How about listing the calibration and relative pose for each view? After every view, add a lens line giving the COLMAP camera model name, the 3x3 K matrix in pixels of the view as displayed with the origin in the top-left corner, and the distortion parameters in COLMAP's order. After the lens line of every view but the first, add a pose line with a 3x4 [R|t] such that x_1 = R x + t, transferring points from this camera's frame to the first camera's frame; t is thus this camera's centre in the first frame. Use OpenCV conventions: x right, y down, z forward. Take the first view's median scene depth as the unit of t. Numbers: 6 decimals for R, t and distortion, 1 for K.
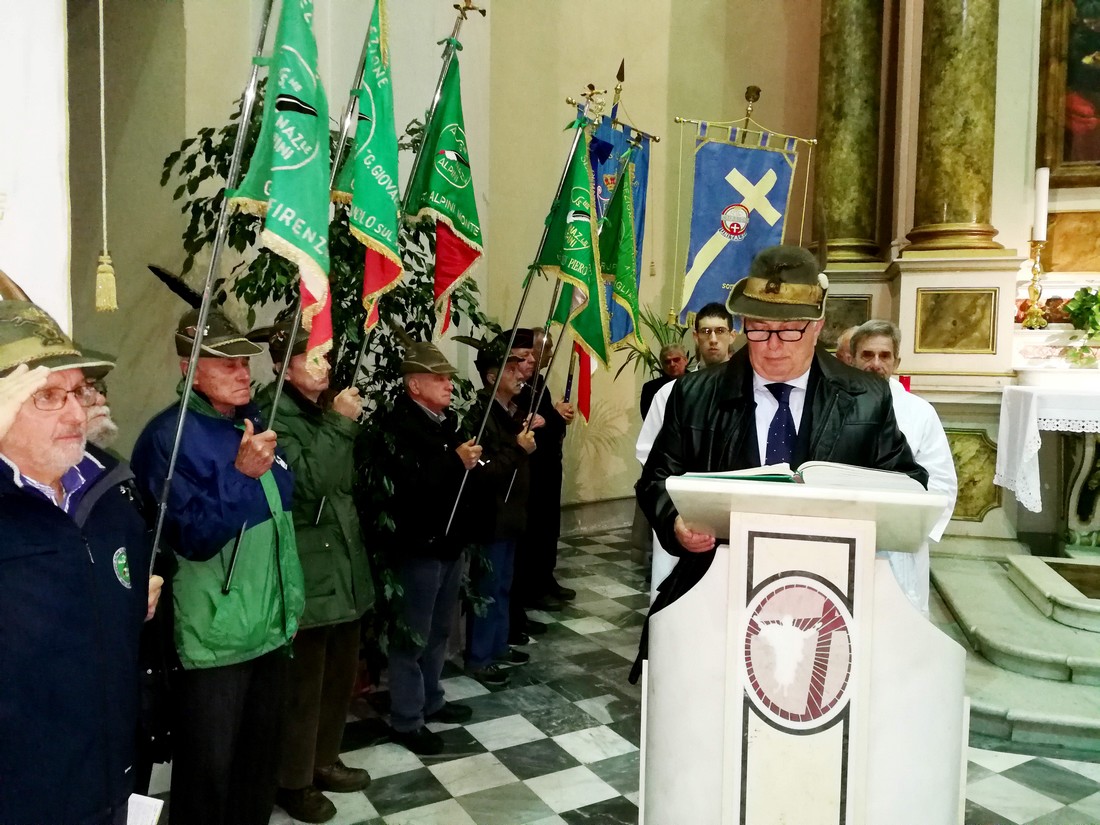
lens RADIAL K [[886.6, 0, 555.0], [0, 886.6, 422.8], [0, 0, 1]] dist [0.016007, -0.012521]
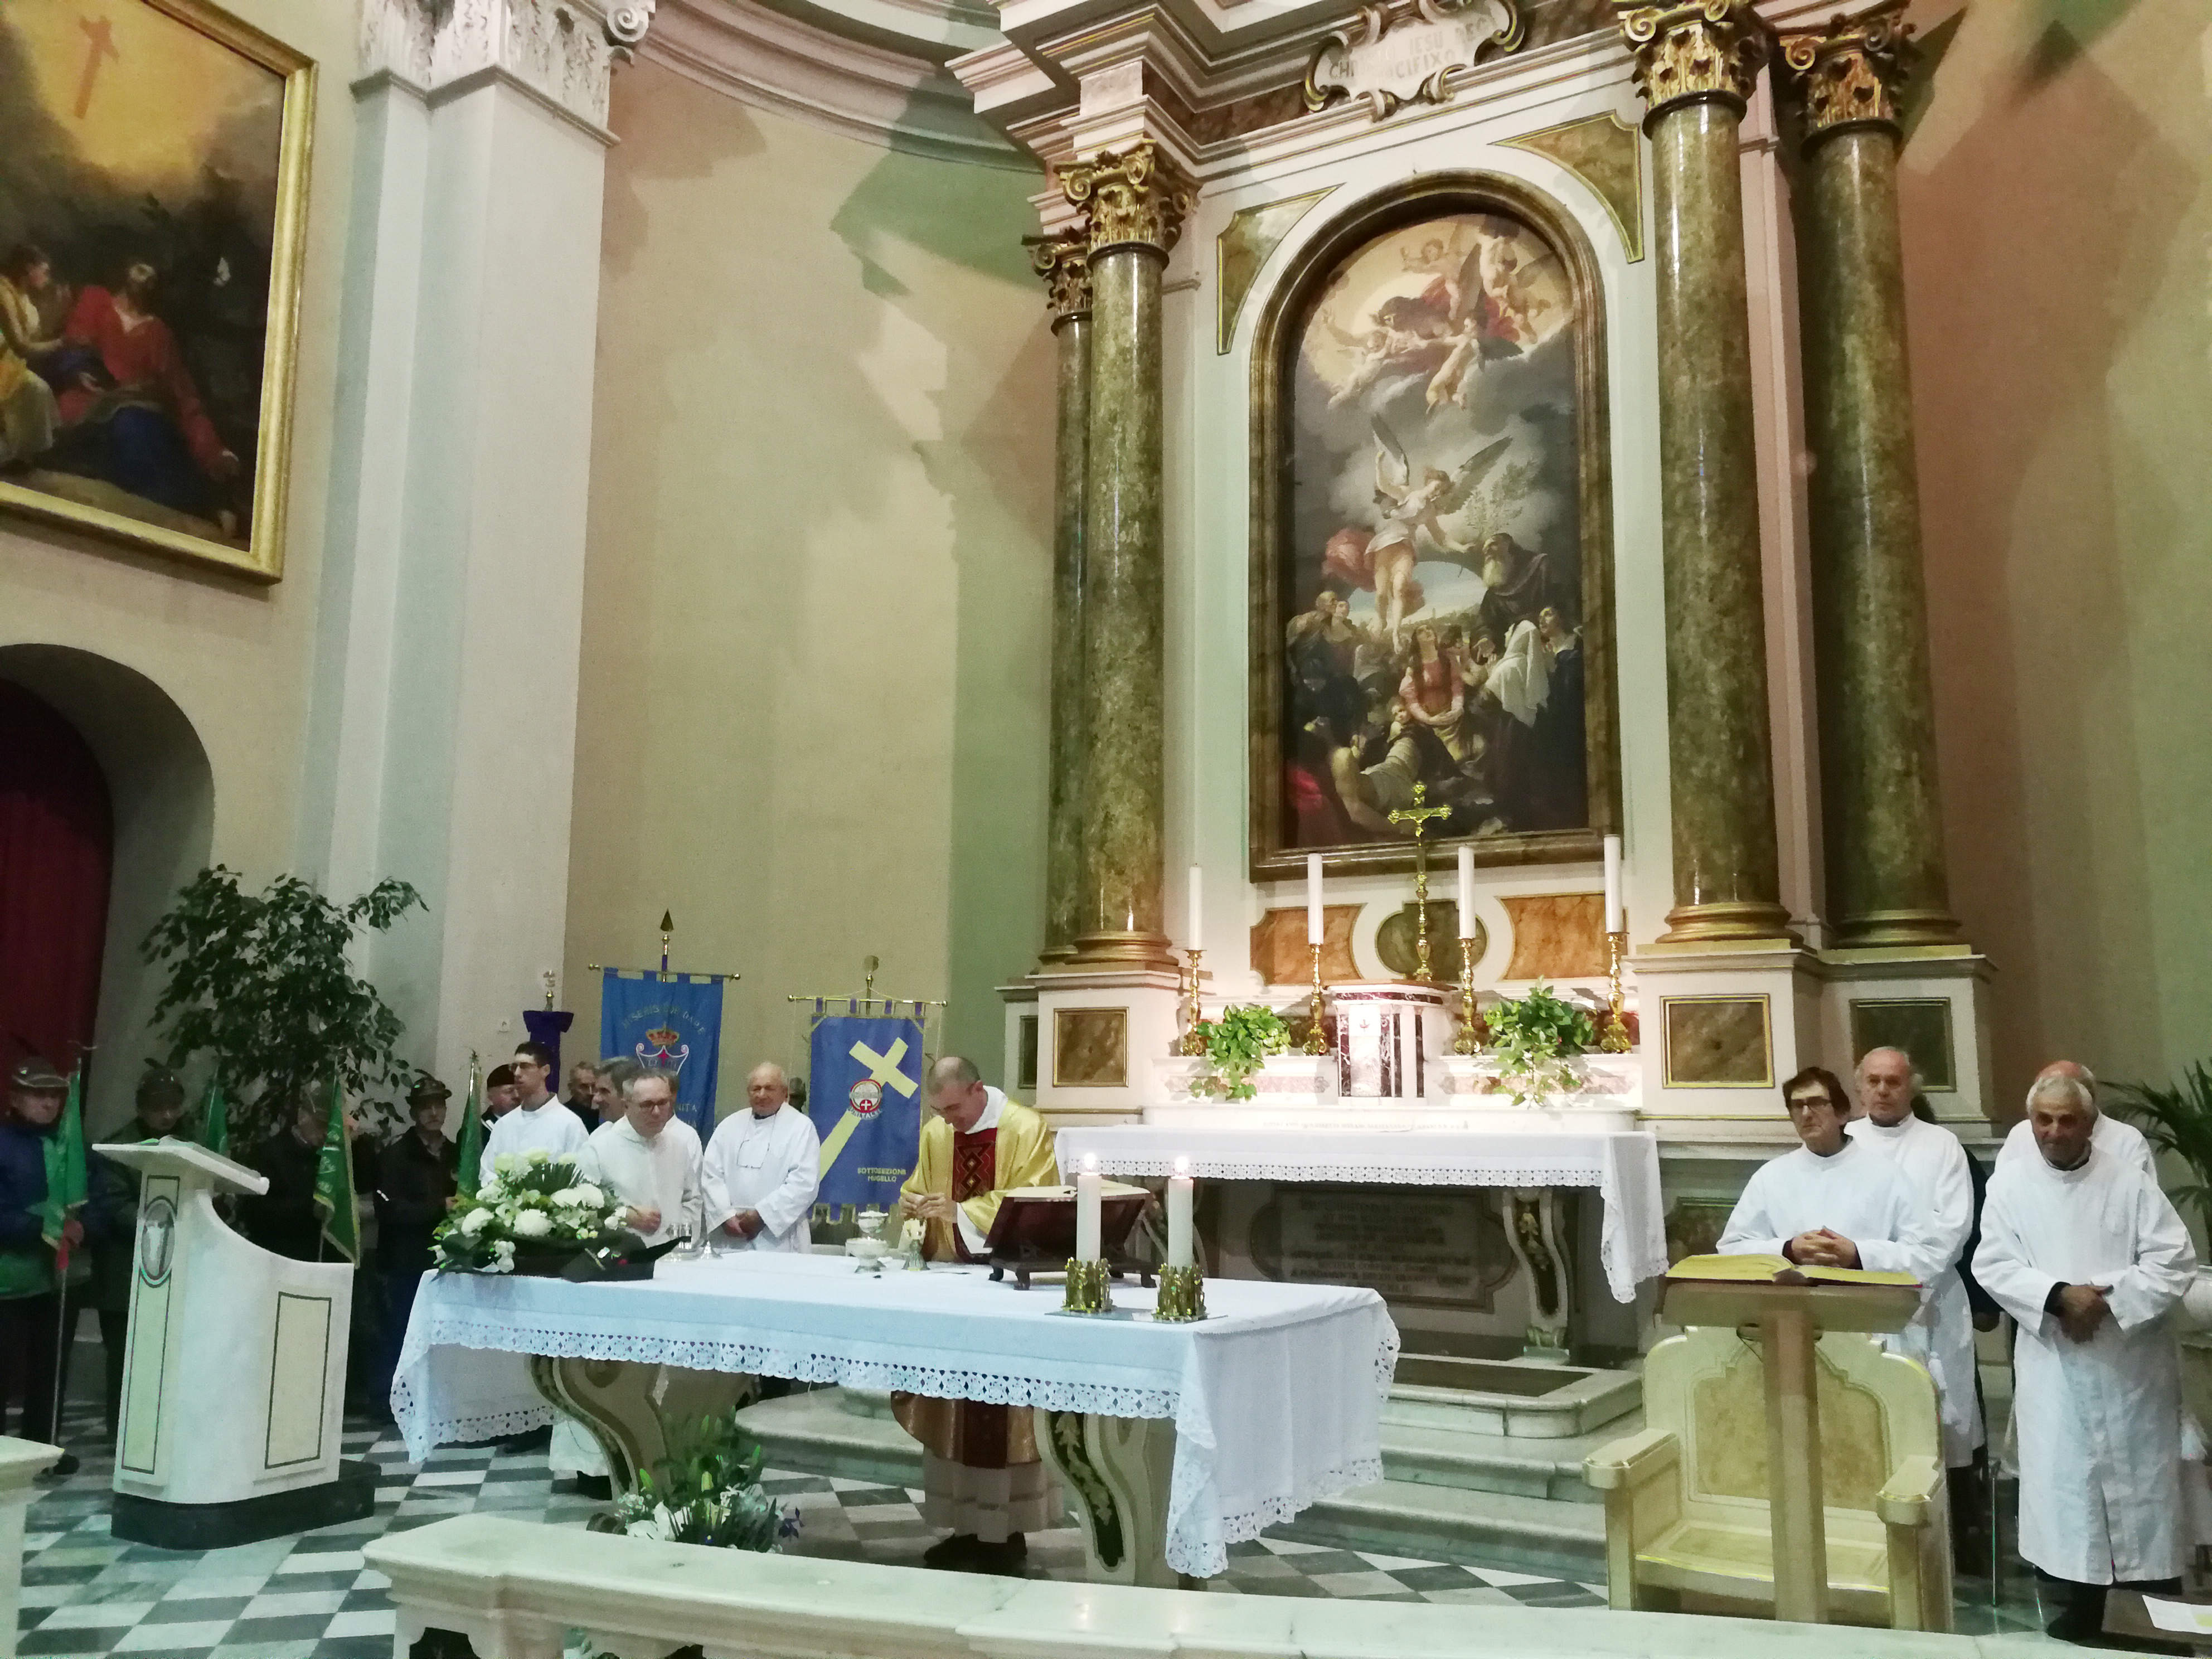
lens RADIAL K [[1783.0, 0, 1126.0], [0, 1783.0, 829.8], [0, 0, 1]] dist [0.016007, -0.012521]
pose [[0.972586, -0.049492, -0.227215, 0.870430], [-0.005958, 0.971465, -0.237110, 0.084283], [0.232467, 0.231964, 0.944538, -0.626221]]
